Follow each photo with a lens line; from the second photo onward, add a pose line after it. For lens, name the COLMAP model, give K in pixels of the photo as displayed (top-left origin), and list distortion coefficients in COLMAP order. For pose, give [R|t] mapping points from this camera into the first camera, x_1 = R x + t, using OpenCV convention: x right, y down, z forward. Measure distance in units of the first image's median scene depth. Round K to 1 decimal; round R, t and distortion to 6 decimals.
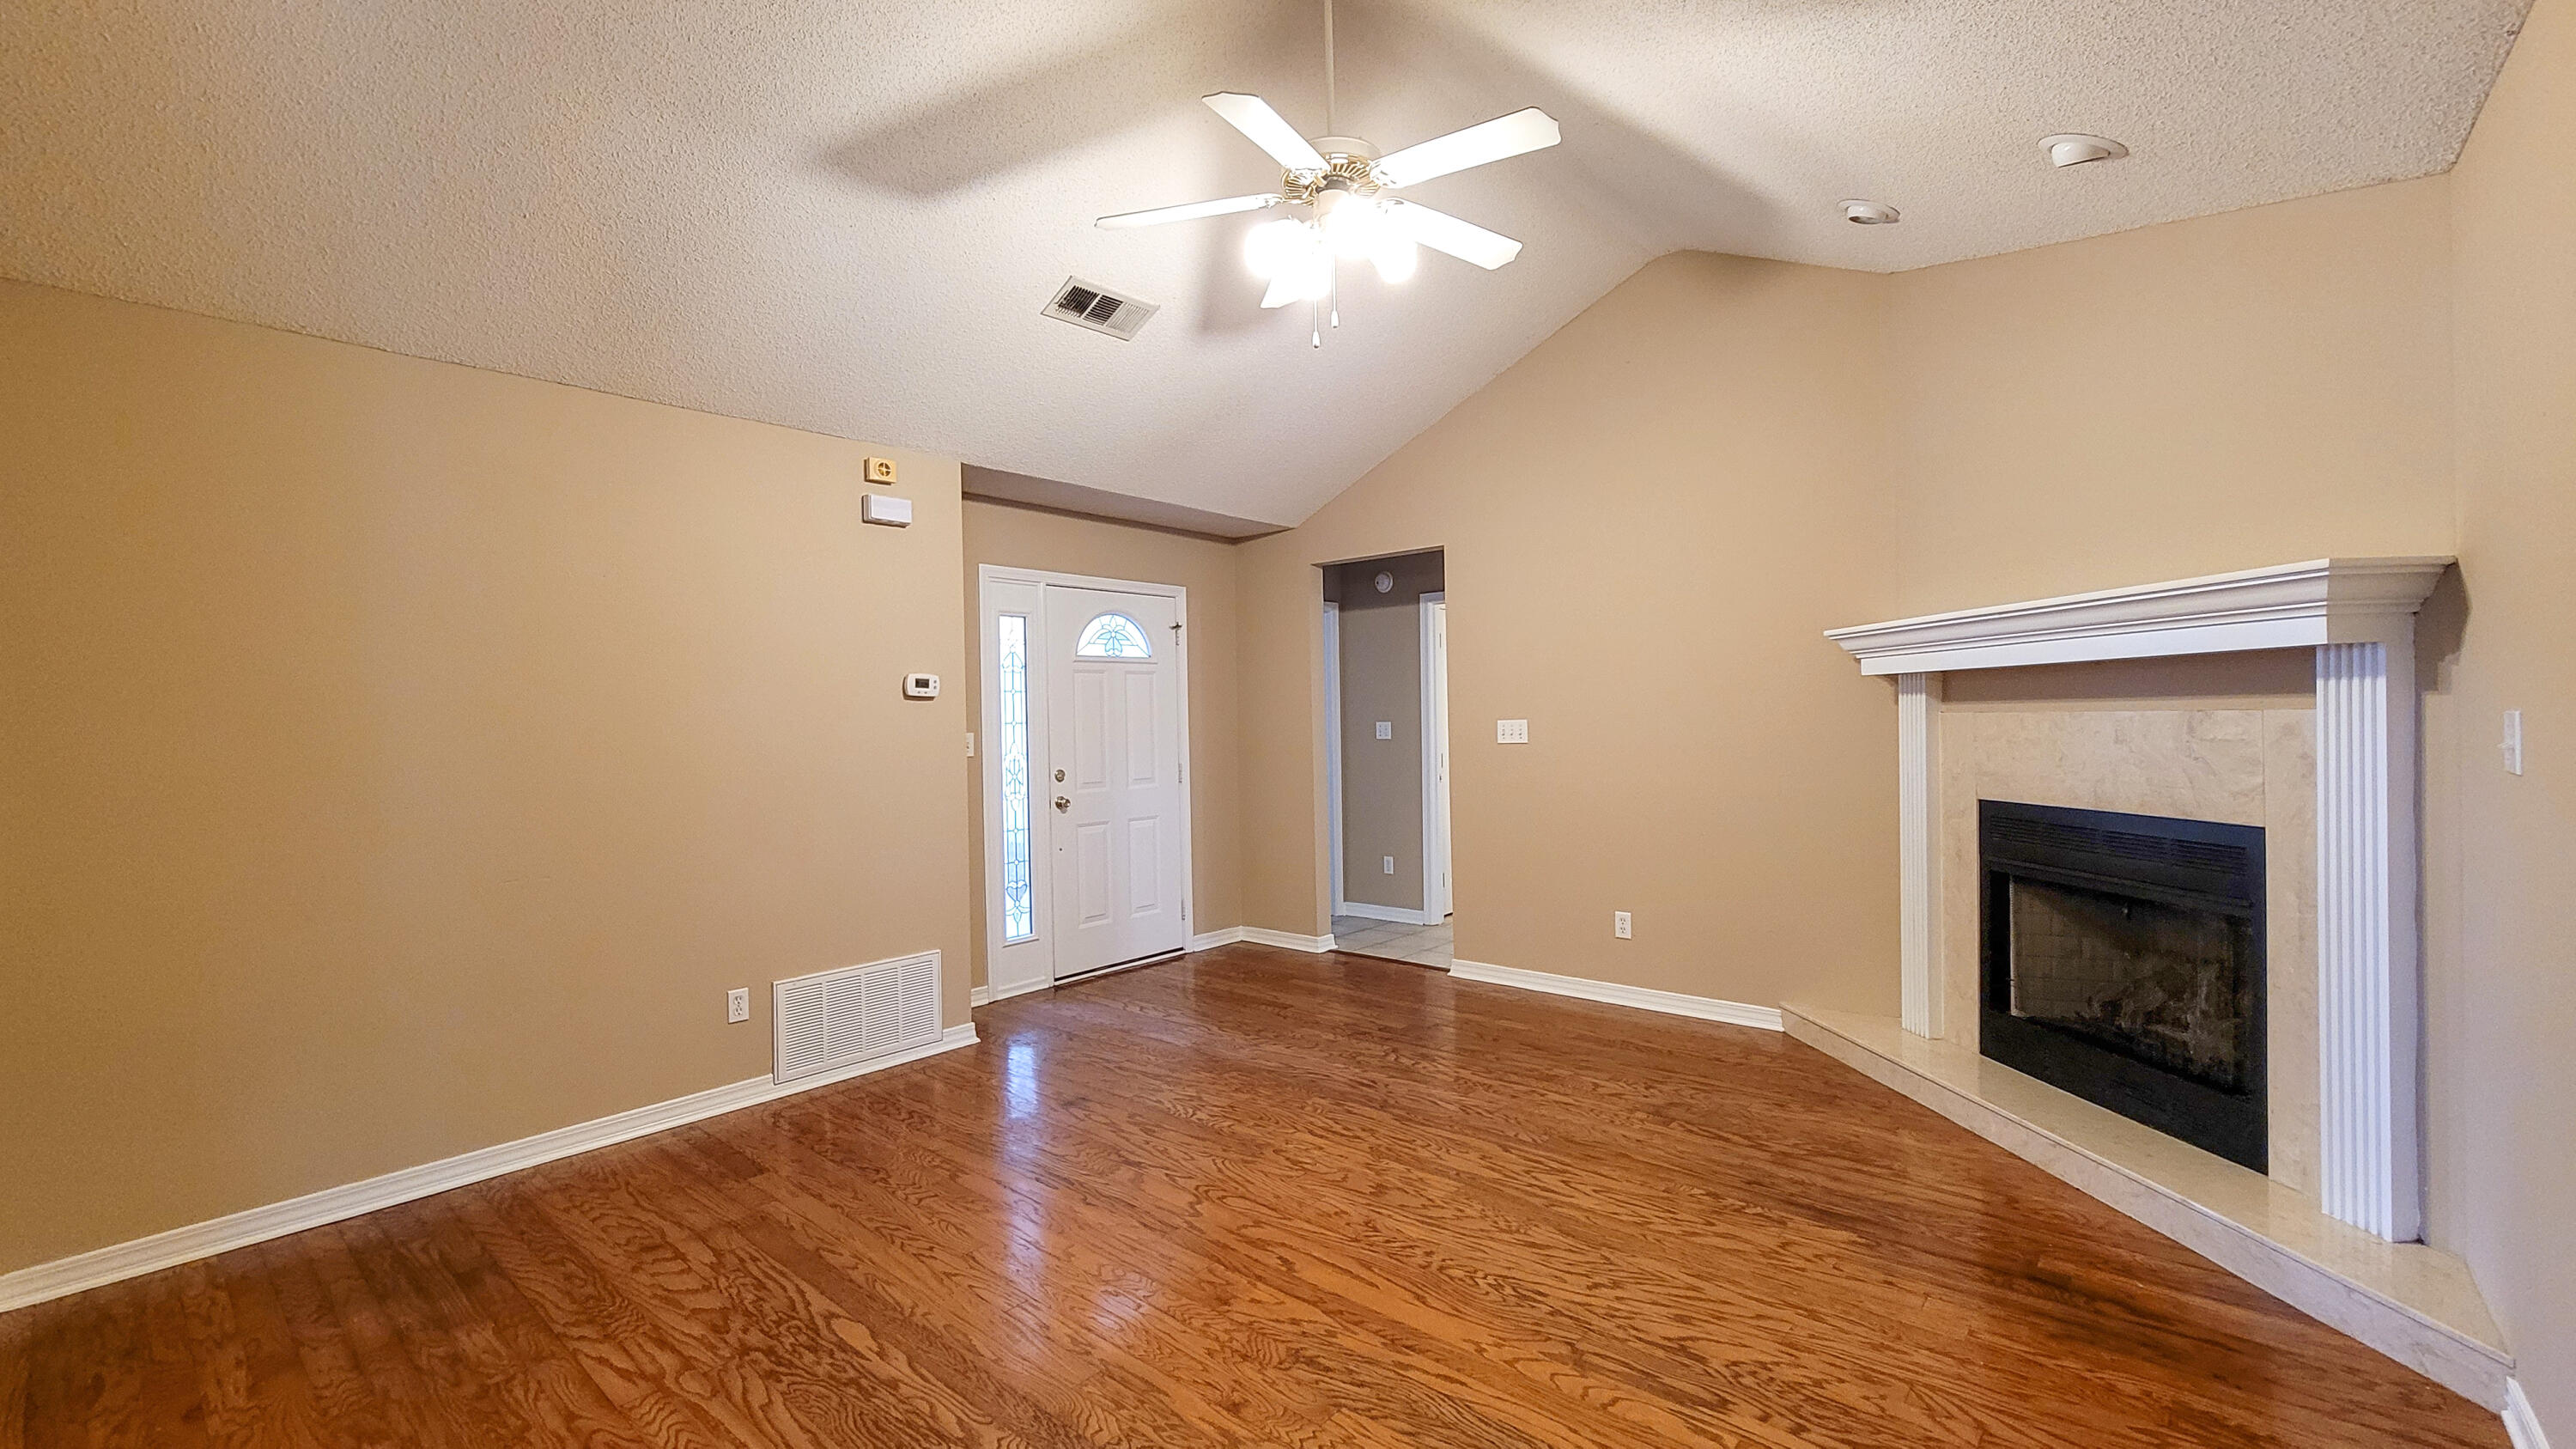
lens RADIAL K [[1096.4, 0, 1281.5], [0, 1096.4, 720.5], [0, 0, 1]] dist [0.044253, -0.013641]
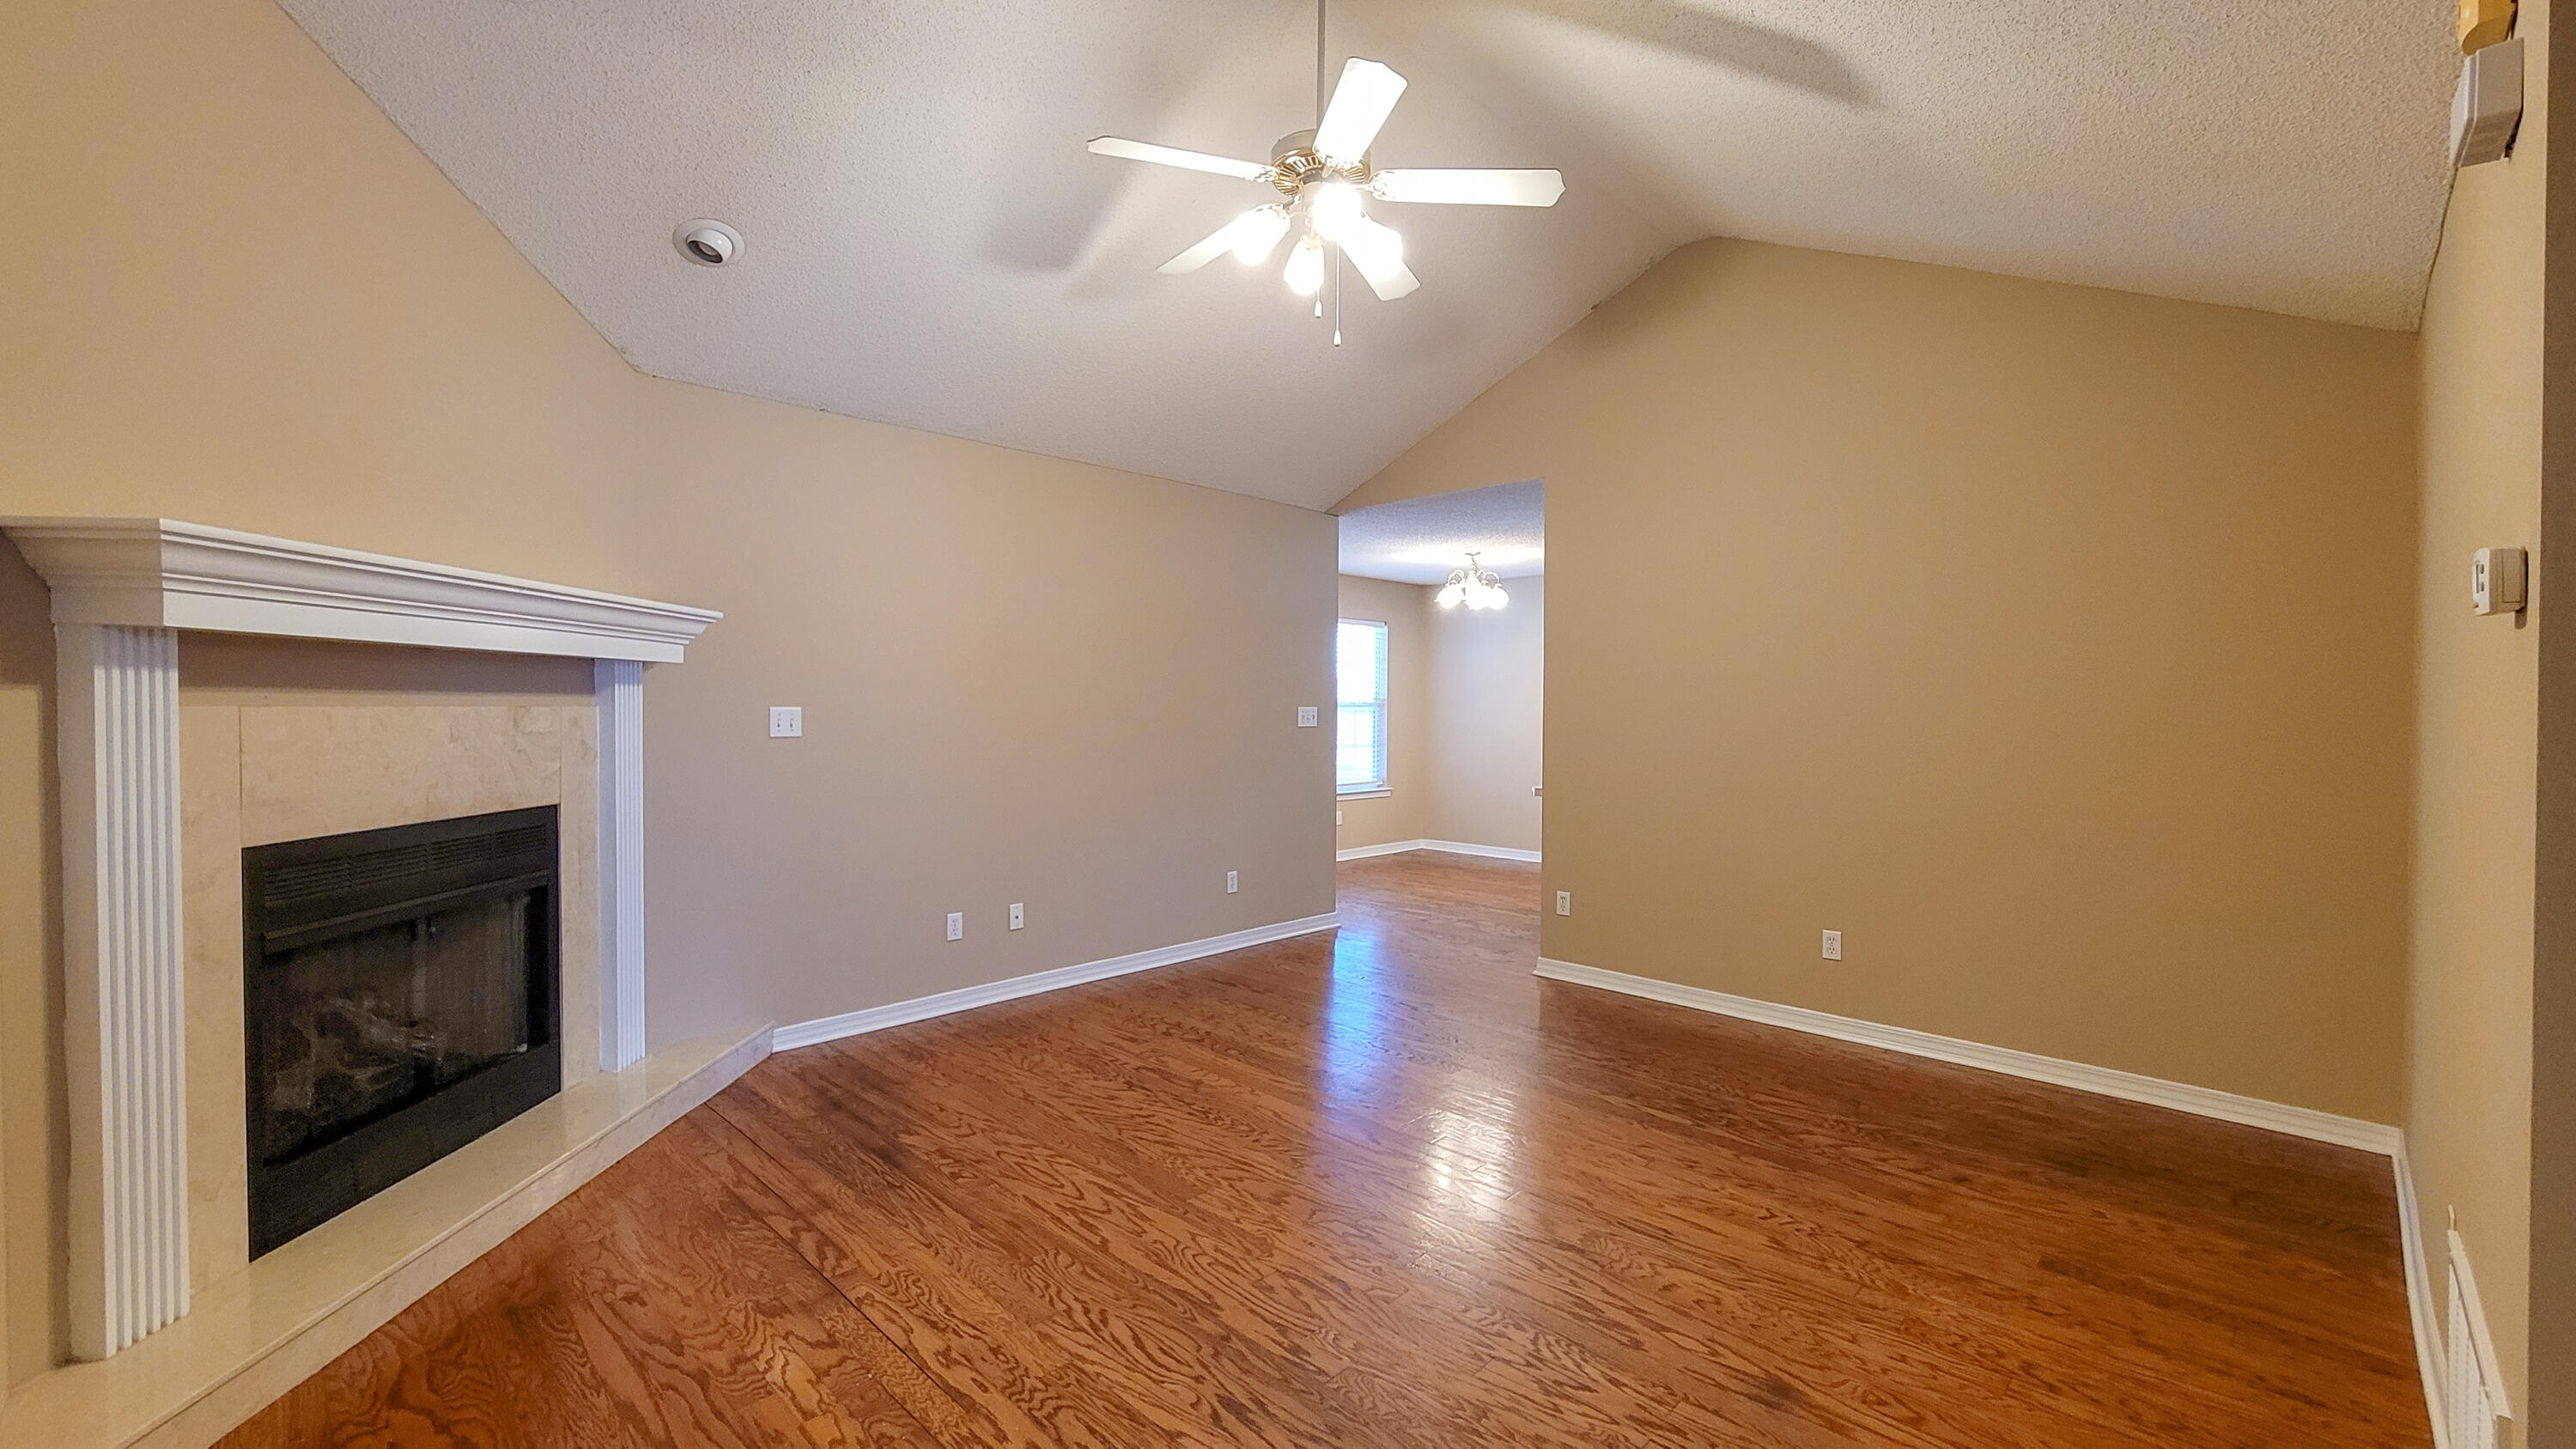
lens RADIAL K [[1054.6, 0, 1280.2], [0, 1054.6, 724.3], [0, 0, 1]] dist [-0.001265, -0.000504]
pose [[-0.997976, 0.013047, 0.062232, 0.026746], [0.014198, 0.999735, 0.018102, 0.000642], [-0.061979, 0.018949, -0.997898, 1.974758]]
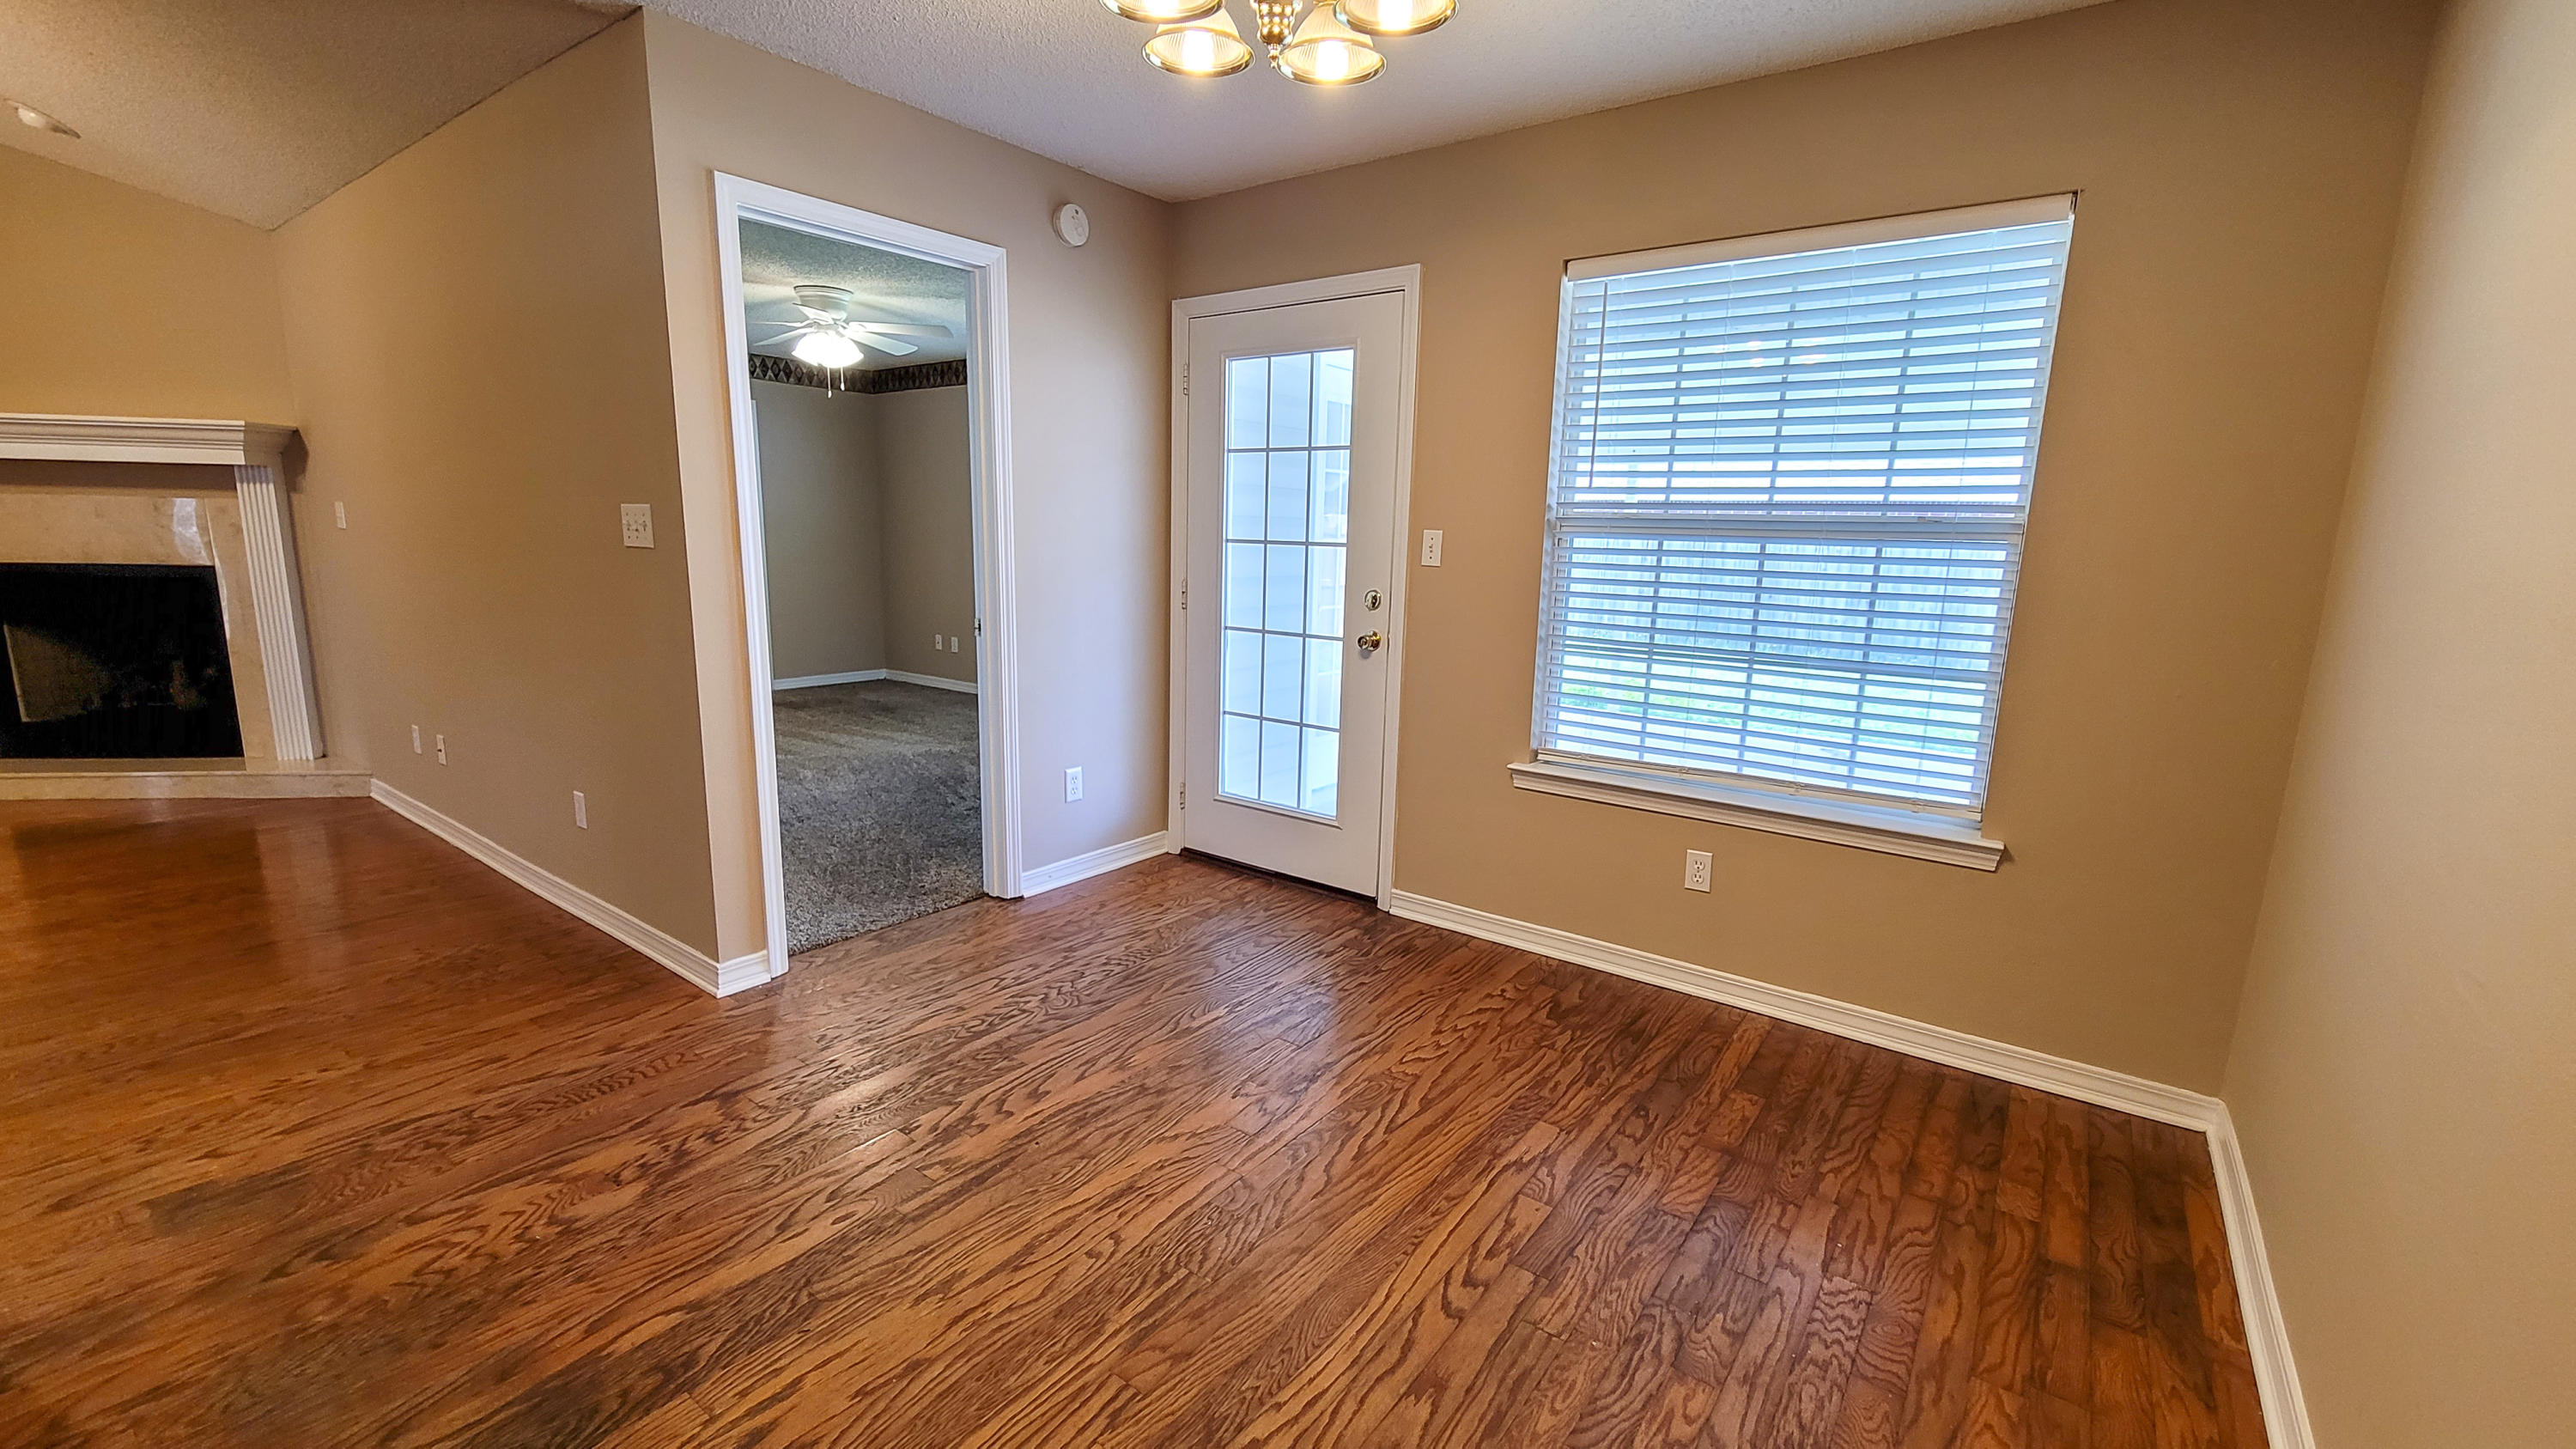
lens RADIAL K [[1054.6, 0, 1280.2], [0, 1054.6, 724.3], [0, 0, 1]] dist [-0.001265, -0.000504]
pose [[-0.068664, -0.167363, 0.983501, -0.890859], [-0.018124, 0.985875, 0.166502, 0.031472], [-0.997475, -0.006393, -0.070727, -0.548943]]
